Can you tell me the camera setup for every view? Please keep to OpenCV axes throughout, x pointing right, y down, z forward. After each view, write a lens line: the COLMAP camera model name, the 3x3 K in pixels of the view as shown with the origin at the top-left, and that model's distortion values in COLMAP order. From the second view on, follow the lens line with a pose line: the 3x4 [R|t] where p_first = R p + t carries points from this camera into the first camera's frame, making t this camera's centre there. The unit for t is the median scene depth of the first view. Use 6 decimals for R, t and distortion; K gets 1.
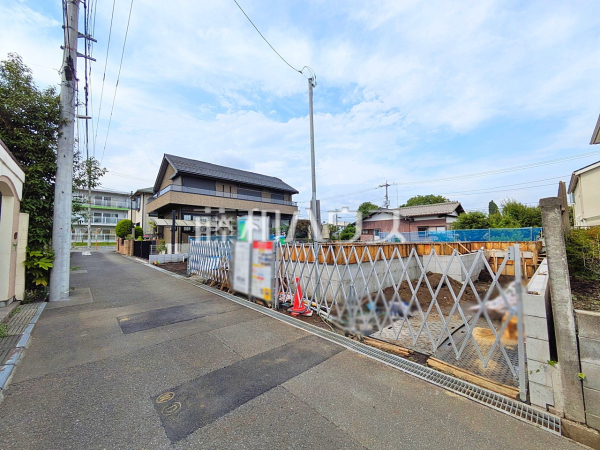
lens RADIAL K [[237.3, 0, 300.3], [0, 237.3, 226.1], [0, 0, 1]] dist [-0.003706, 0.002344]
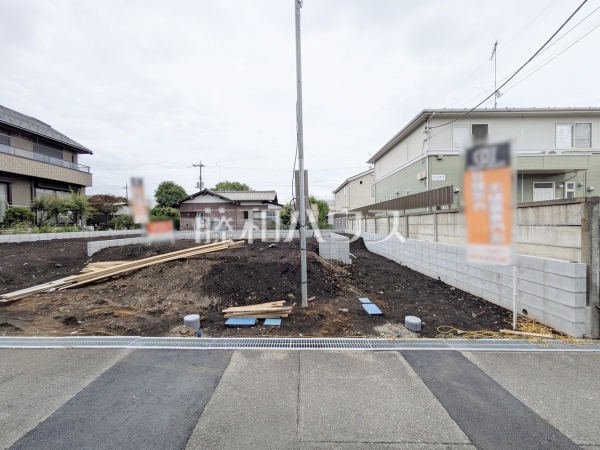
lens RADIAL K [[237.3, 0, 301.3], [0, 237.3, 226.7], [0, 0, 1]] dist [-0.003706, 0.002344]
pose [[0.677060, -0.007655, 0.735888, -0.166127], [-0.043872, 0.997748, 0.050743, 0.009603], [-0.734619, -0.066641, 0.675199, 0.176125]]
